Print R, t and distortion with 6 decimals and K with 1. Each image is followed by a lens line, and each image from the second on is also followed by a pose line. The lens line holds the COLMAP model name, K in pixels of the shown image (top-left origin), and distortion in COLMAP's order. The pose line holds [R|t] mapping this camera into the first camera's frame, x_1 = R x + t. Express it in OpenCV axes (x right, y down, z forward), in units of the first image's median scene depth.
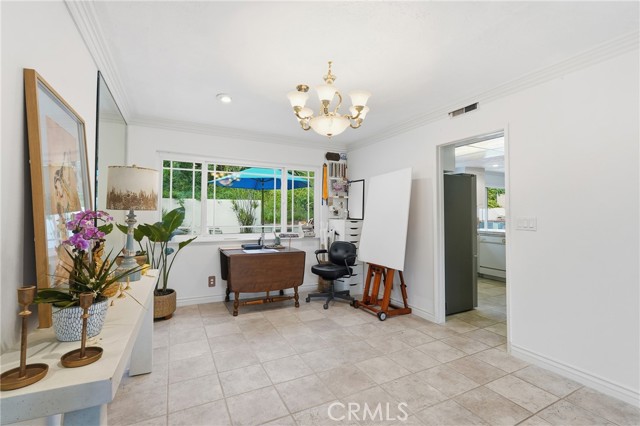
lens RADIAL K [[285.9, 0, 320.8], [0, 285.9, 208.5], [0, 0, 1]] dist [-0.000858, 0.000700]
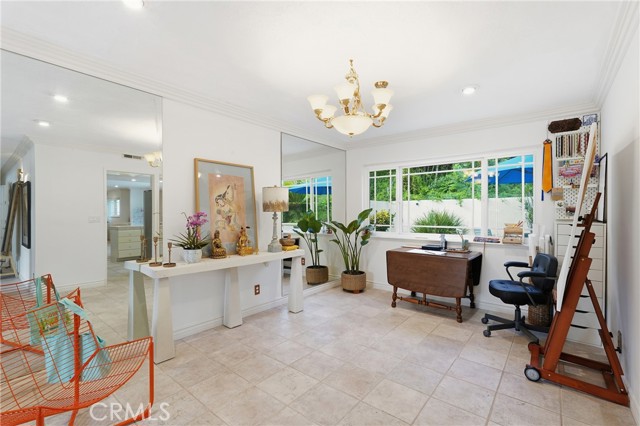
lens RADIAL K [[285.9, 0, 323.6], [0, 285.9, 215.3], [0, 0, 1]] dist [-0.000858, 0.000700]
pose [[0.408590, 0.003475, -0.912712, 0.584565], [0.020910, 0.999695, 0.013167, 0.005219], [0.912479, -0.024465, 0.408392, 0.313448]]
